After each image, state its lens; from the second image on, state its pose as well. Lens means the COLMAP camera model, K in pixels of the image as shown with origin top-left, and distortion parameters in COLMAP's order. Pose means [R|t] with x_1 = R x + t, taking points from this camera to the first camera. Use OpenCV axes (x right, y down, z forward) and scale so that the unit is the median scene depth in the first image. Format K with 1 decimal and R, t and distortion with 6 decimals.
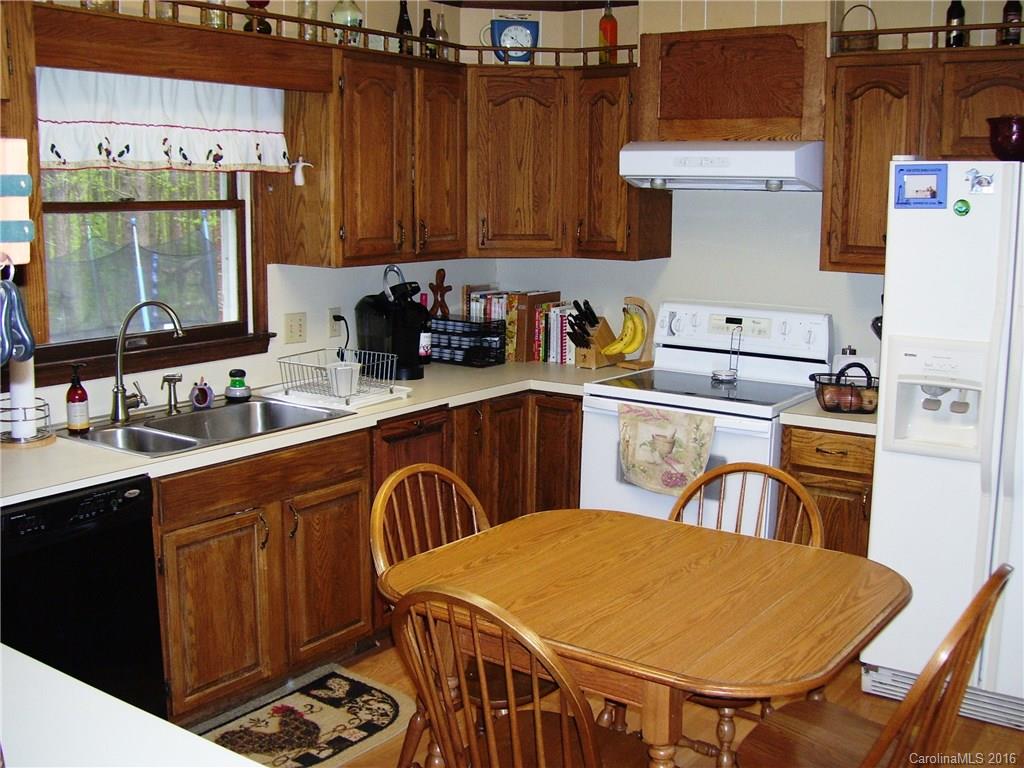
lens RADIAL K [[1128.7, 0, 513.8], [0, 1128.7, 353.3], [0, 0, 1]] dist [0.004682, 0.026202]
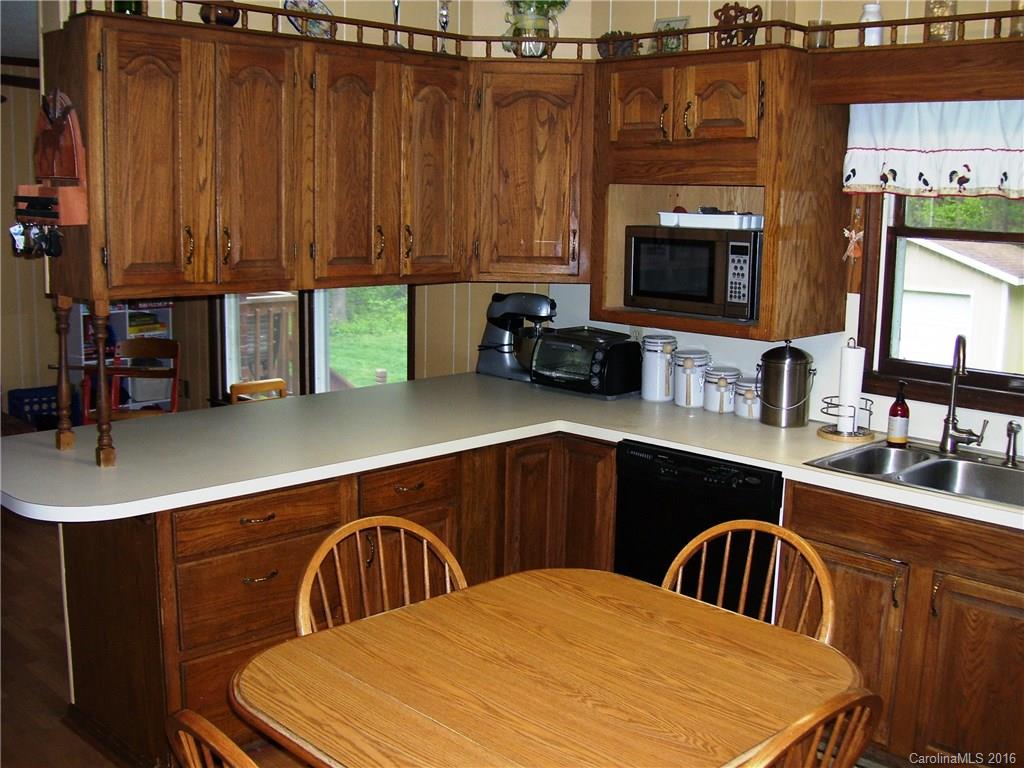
lens RADIAL K [[1090.5, 0, 512.0], [0, 1090.5, 384.0], [0, 0, 1]] dist [-0.013450, -0.309609]
pose [[-0.178990, 0.142011, -0.973548, 0.685406], [-0.164856, 0.971208, 0.171979, -0.105947], [0.969941, 0.191278, -0.150425, 0.835407]]
